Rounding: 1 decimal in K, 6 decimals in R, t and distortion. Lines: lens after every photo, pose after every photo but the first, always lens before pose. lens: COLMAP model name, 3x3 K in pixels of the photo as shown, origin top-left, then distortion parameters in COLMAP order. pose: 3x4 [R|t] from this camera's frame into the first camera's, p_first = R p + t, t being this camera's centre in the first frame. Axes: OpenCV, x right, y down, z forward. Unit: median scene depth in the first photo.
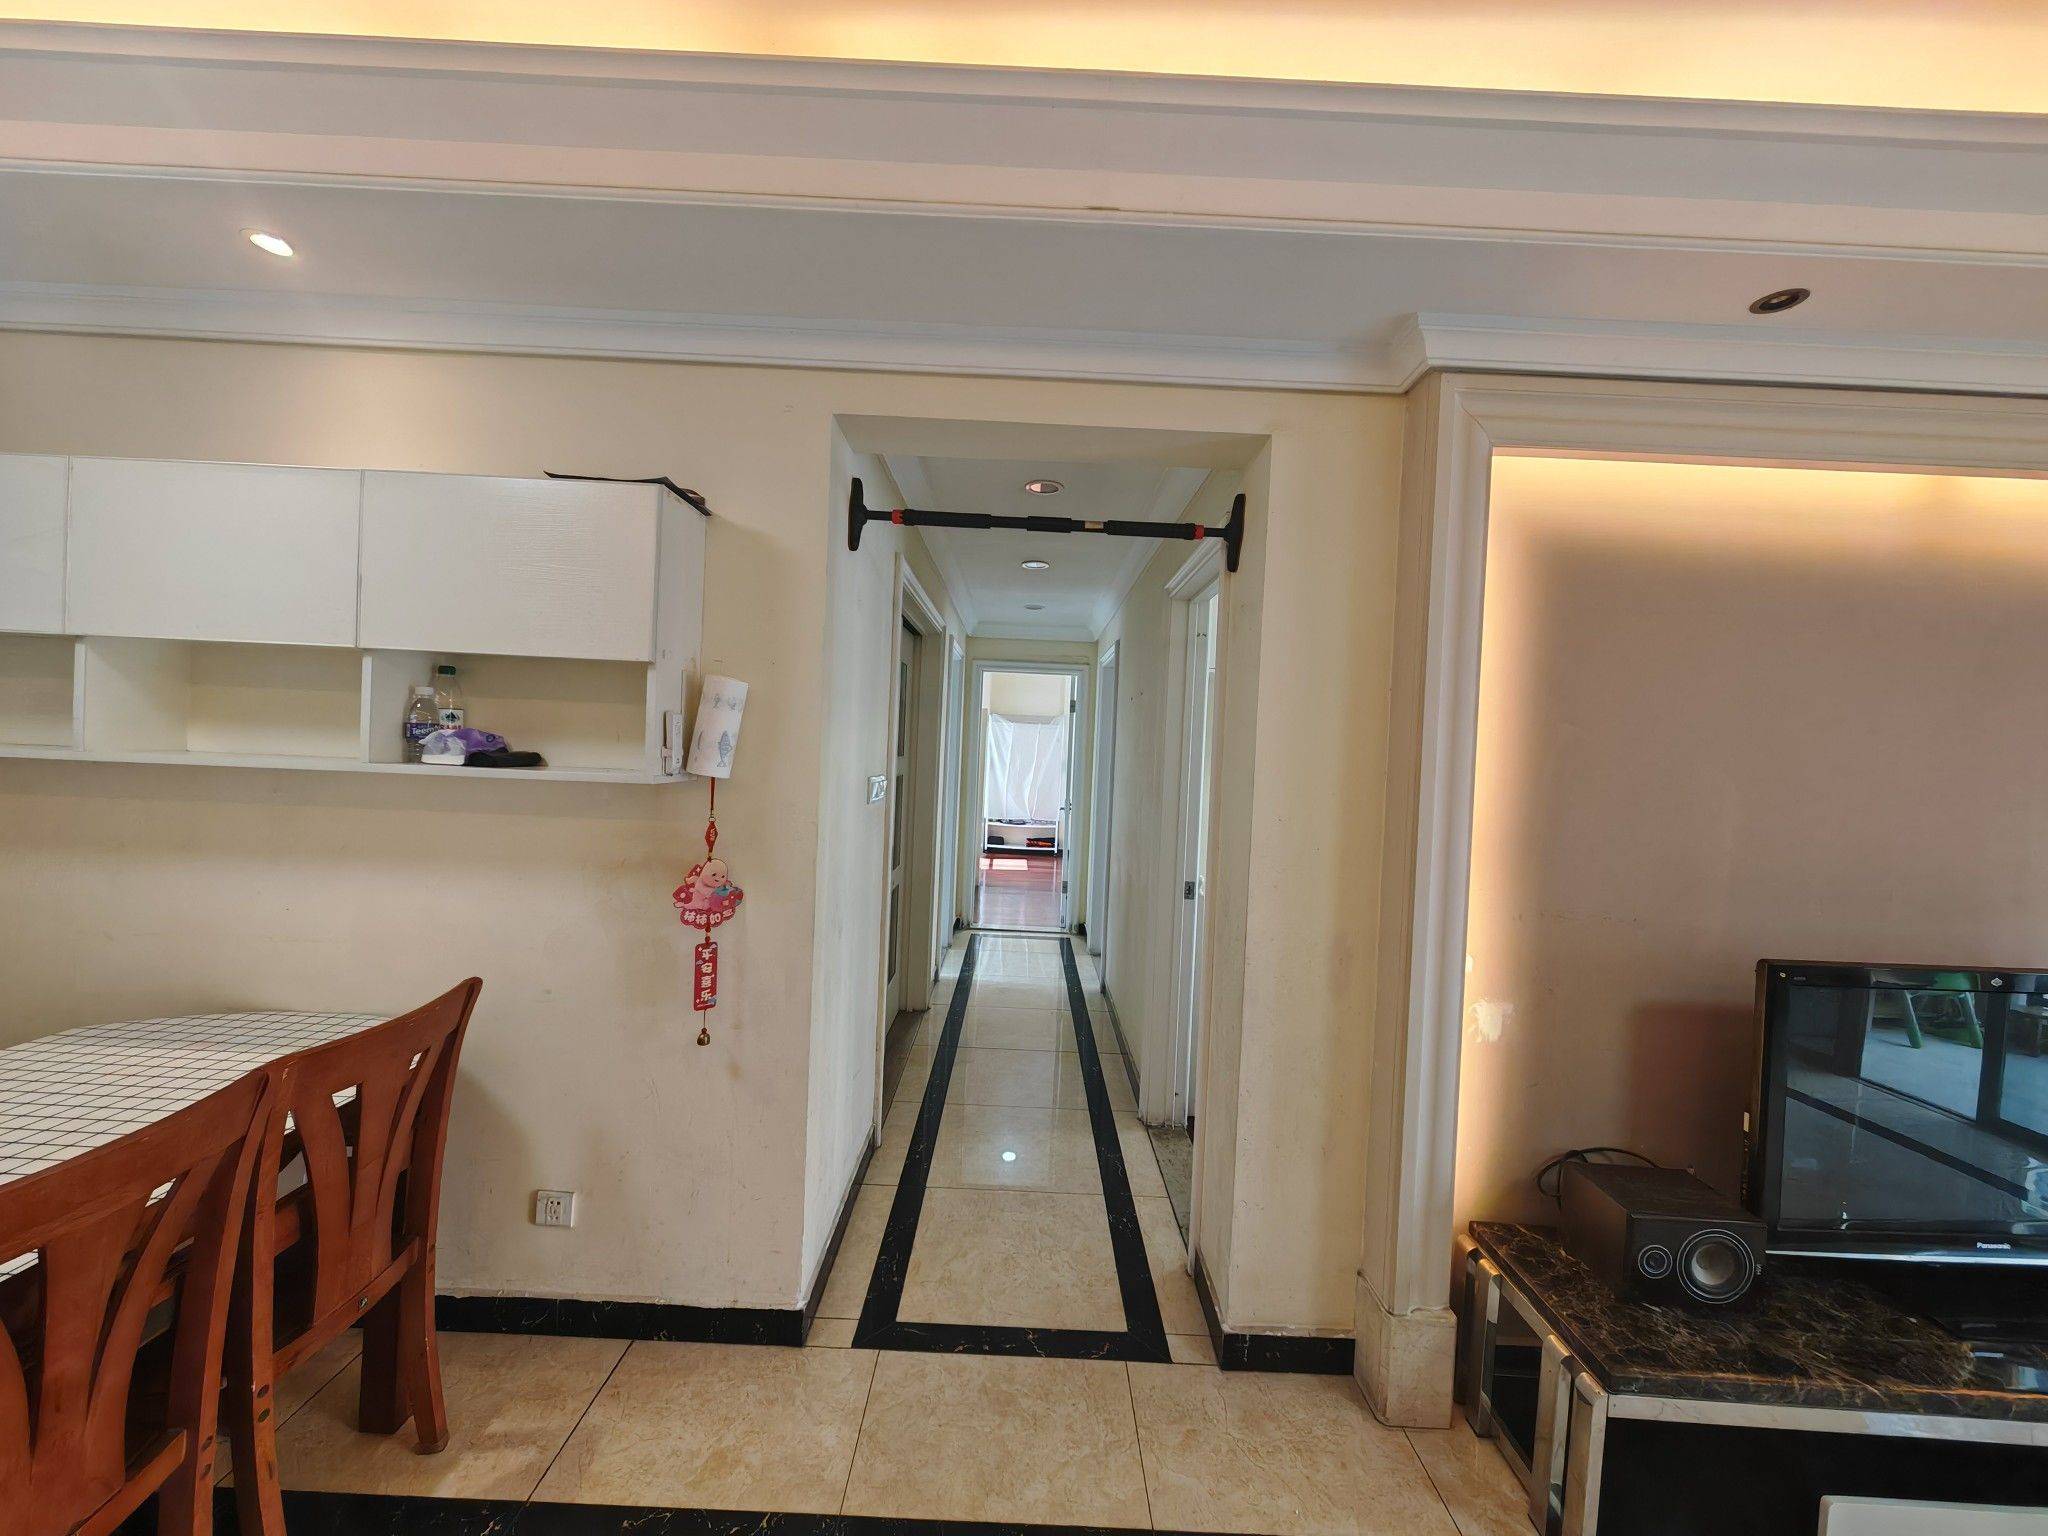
lens RADIAL K [[759.1, 0, 1023.6], [0, 759.1, 762.1], [0, 0, 1]] dist [0.002846, -0.000176]
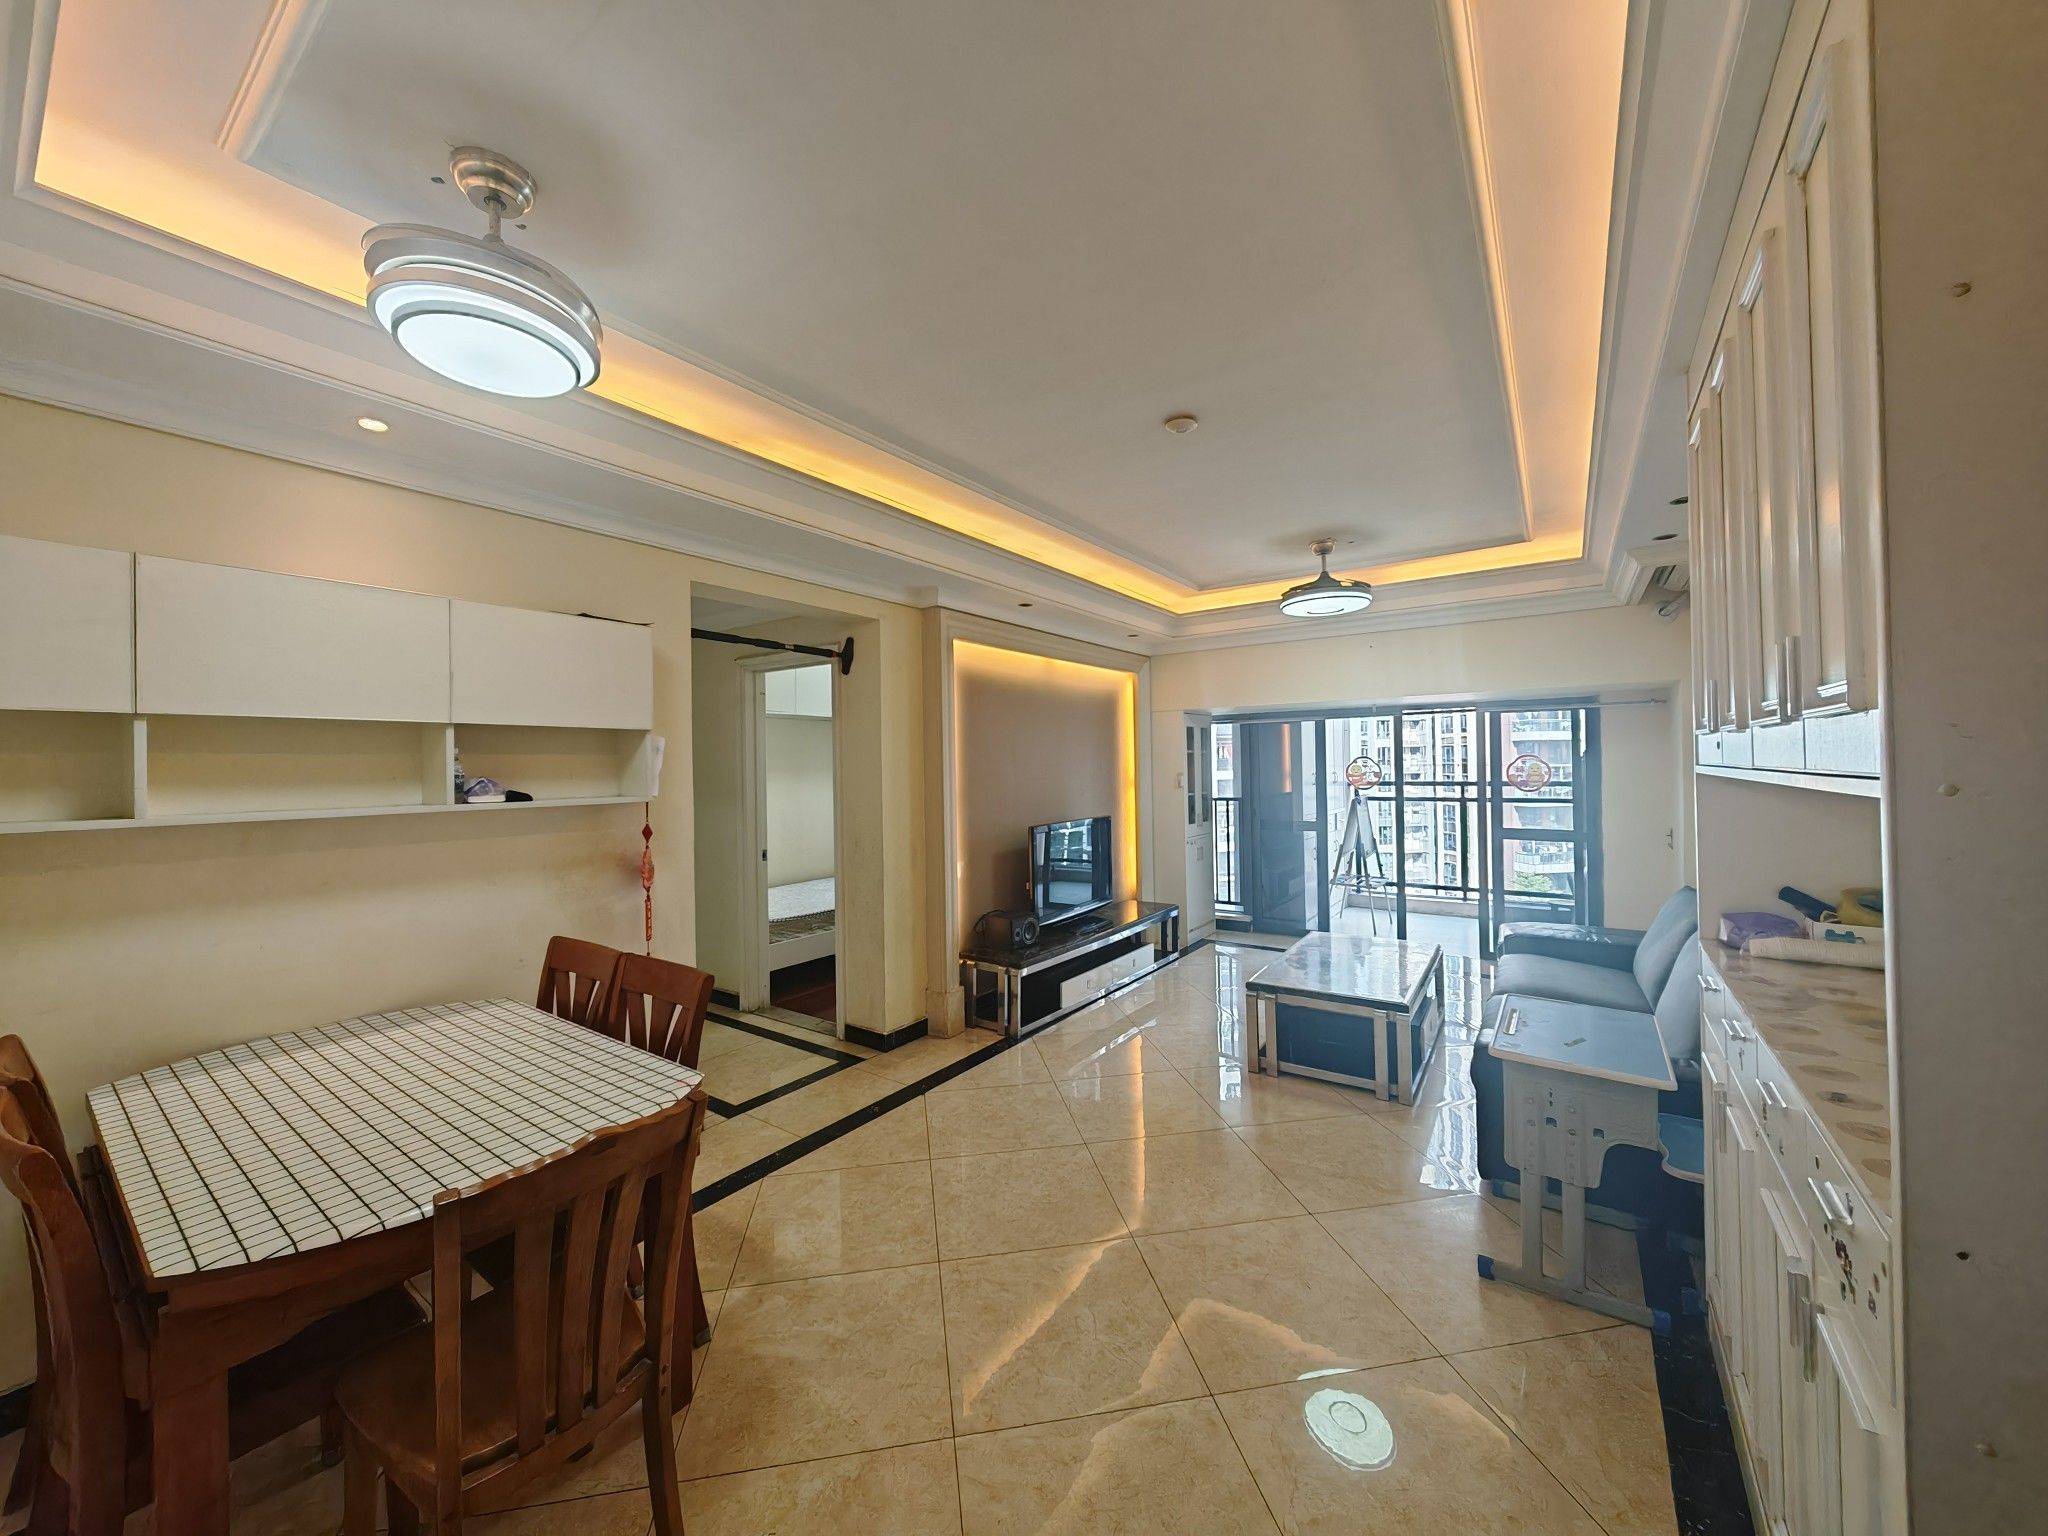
lens RADIAL K [[759.1, 0, 1023.6], [0, 759.1, 762.1], [0, 0, 1]] dist [0.002846, -0.000176]
pose [[0.583566, -0.049089, 0.810581, -1.261159], [0.055368, 0.998254, 0.020593, -0.044369], [-0.810176, 0.032863, 0.585265, -0.622125]]
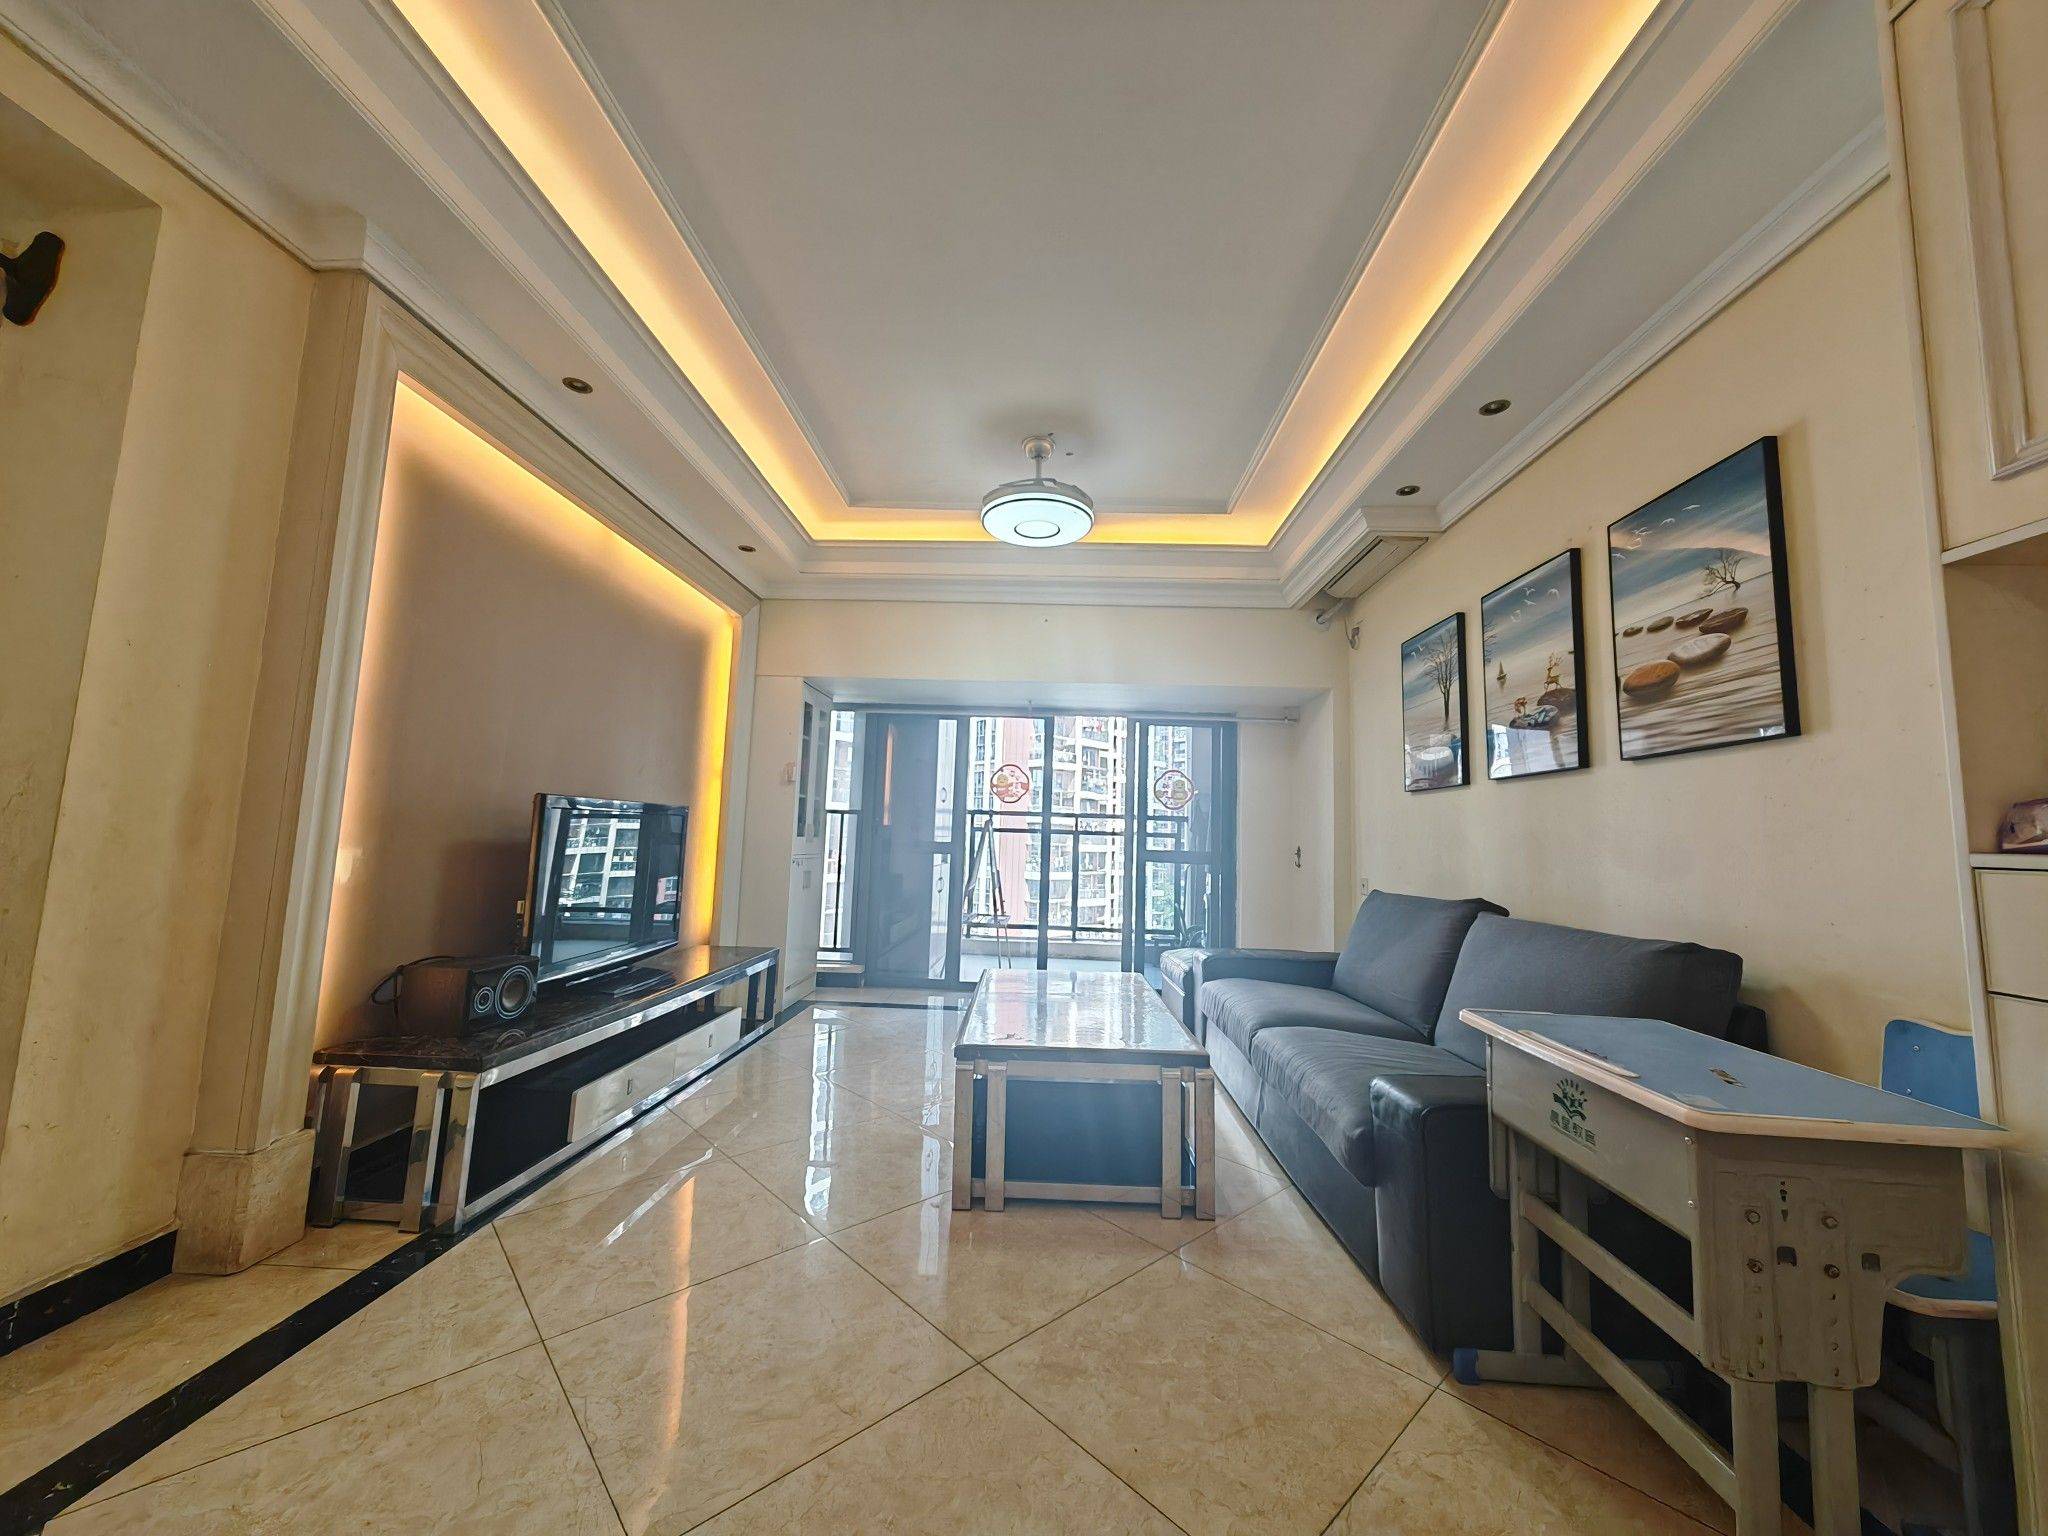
lens RADIAL K [[759.1, 0, 1023.6], [0, 759.1, 762.1], [0, 0, 1]] dist [0.002846, -0.000176]
pose [[0.046208, 0.061991, 0.997006, -0.476281], [-0.013208, 0.998023, -0.061442, 0.255367], [-0.998845, -0.010329, 0.046935, -0.044753]]
